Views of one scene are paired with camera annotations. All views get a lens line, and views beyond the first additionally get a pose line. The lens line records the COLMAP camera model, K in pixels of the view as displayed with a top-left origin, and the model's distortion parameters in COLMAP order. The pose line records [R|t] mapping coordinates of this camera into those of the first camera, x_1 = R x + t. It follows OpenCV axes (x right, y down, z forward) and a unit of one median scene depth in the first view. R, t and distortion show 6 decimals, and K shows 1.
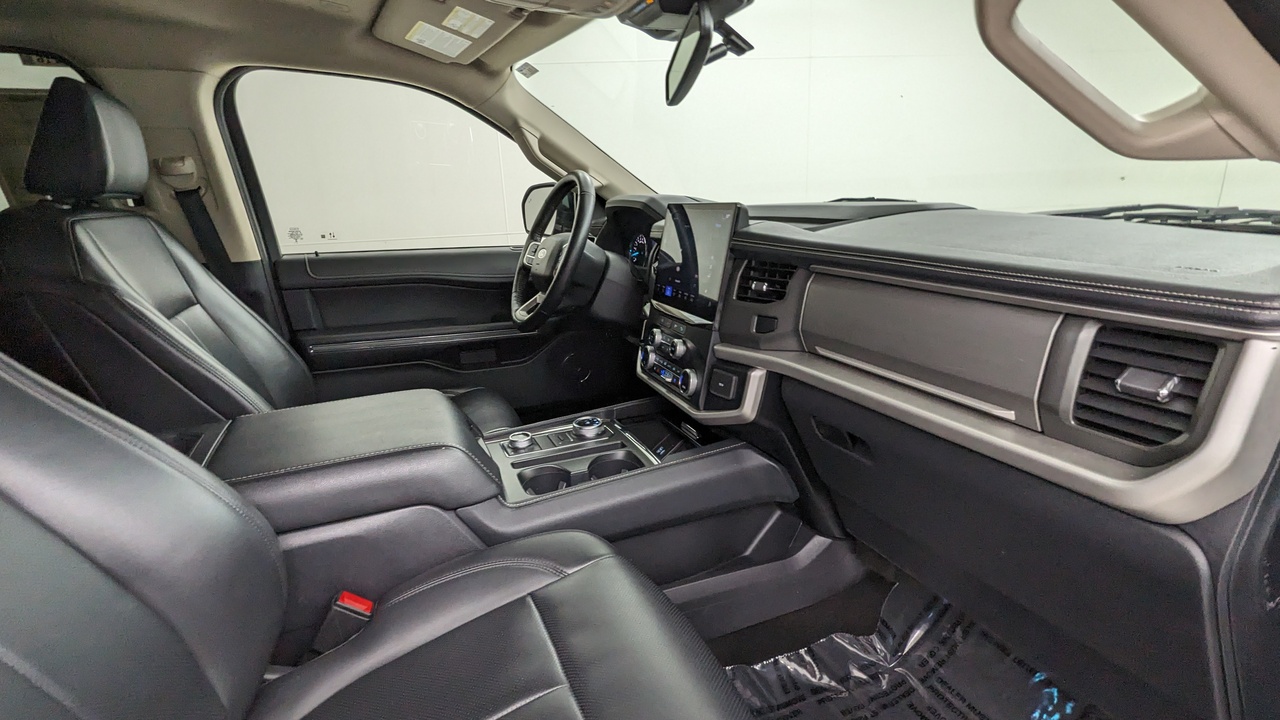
lens RADIAL K [[607.3, 0, 638.6], [0, 607.3, 365.9], [0, 0, 1]] dist [-0.000534, -0.000504]
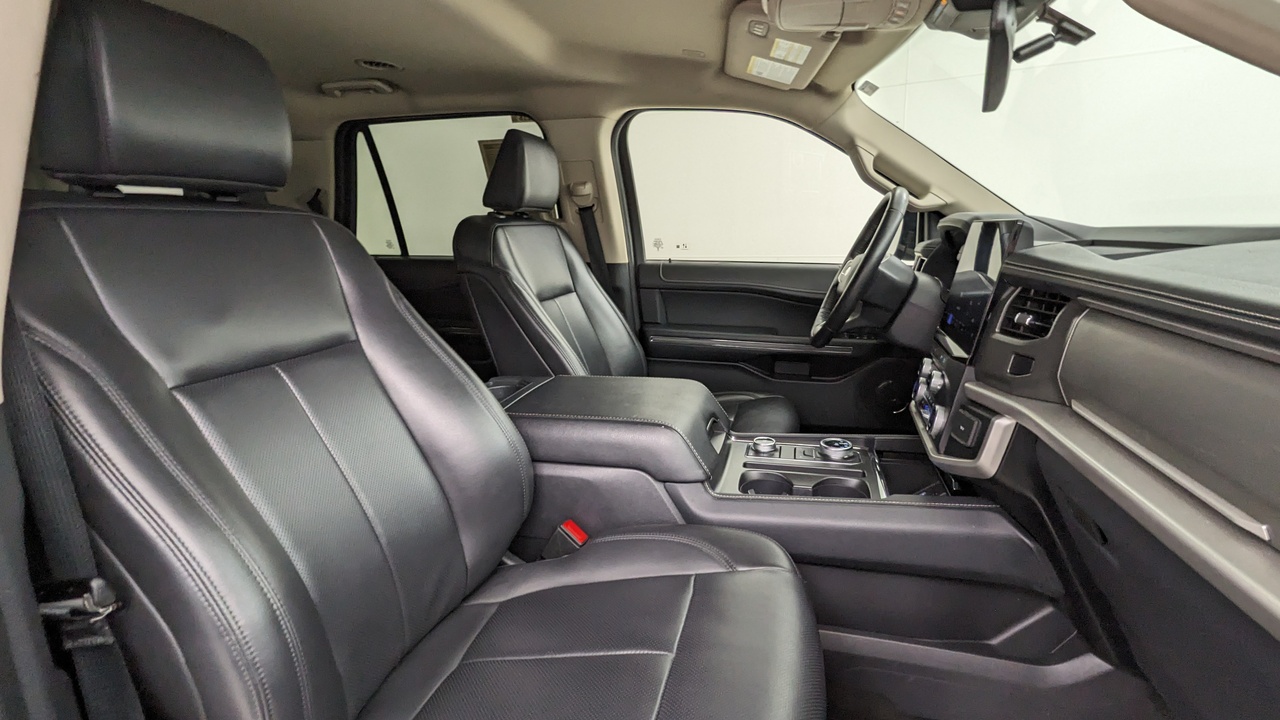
lens RADIAL K [[607.3, 0, 644.8], [0, 607.3, 365.1], [0, 0, 1]] dist [-0.000534, -0.000504]
pose [[0.803039, 0.151596, -0.576322, 0.221488], [-0.171682, 0.984952, 0.019863, 0.002644], [0.570661, 0.082993, 0.816981, 0.024675]]
